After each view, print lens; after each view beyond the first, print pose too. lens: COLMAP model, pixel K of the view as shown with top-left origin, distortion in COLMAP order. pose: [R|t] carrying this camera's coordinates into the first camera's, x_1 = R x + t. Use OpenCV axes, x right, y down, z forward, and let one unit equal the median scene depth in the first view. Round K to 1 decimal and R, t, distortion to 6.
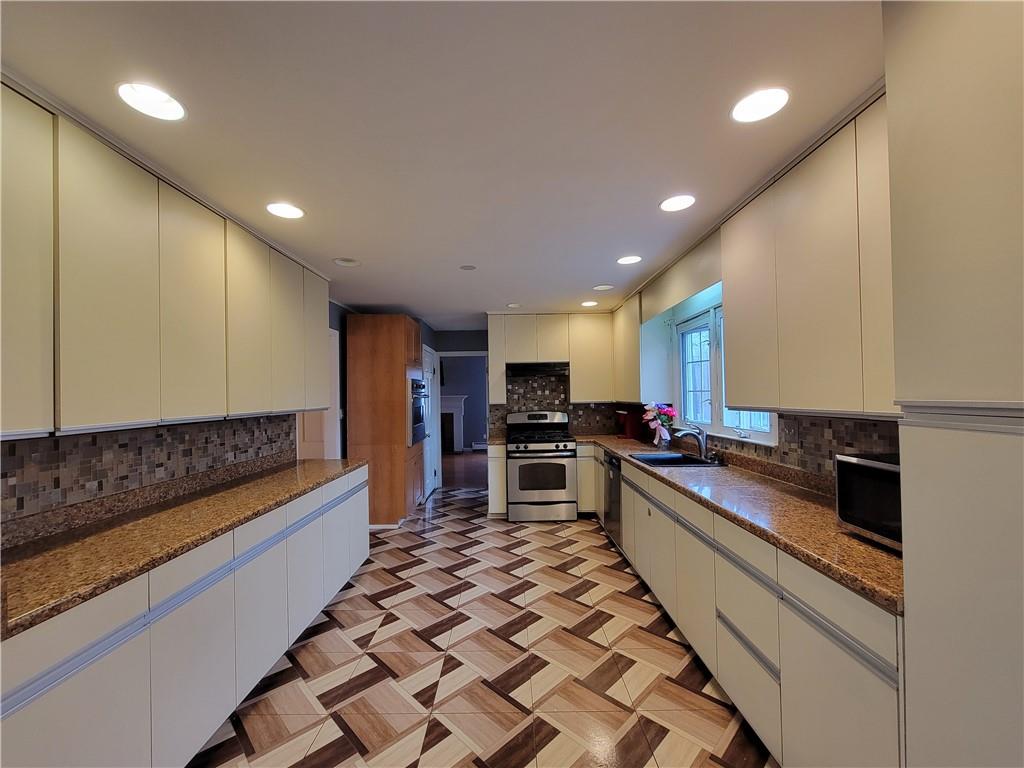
lens RADIAL K [[414.5, 0, 510.9], [0, 414.5, 392.5], [0, 0, 1]] dist [-0.002518, -0.000128]
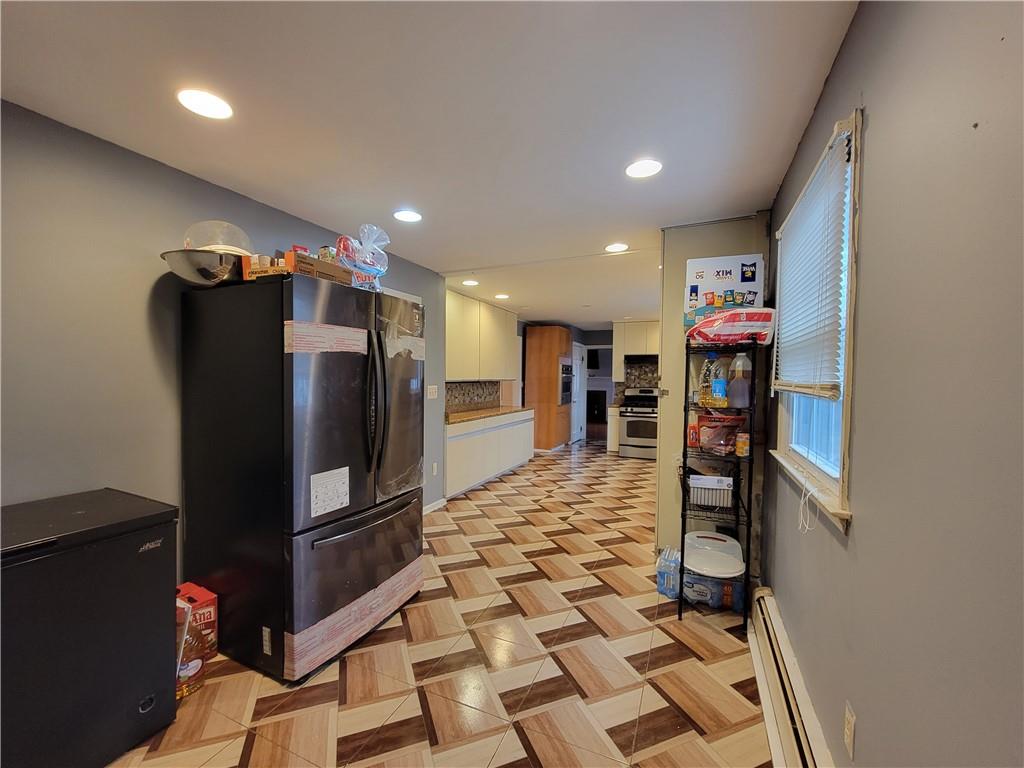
lens RADIAL K [[414.5, 0, 509.8], [0, 414.5, 386.0], [0, 0, 1]] dist [-0.002518, -0.000128]
pose [[0.910761, 0.033675, -0.411559, 0.247538], [-0.023053, 0.999261, 0.030747, 0.006539], [0.412291, -0.018516, 0.910864, -0.578142]]
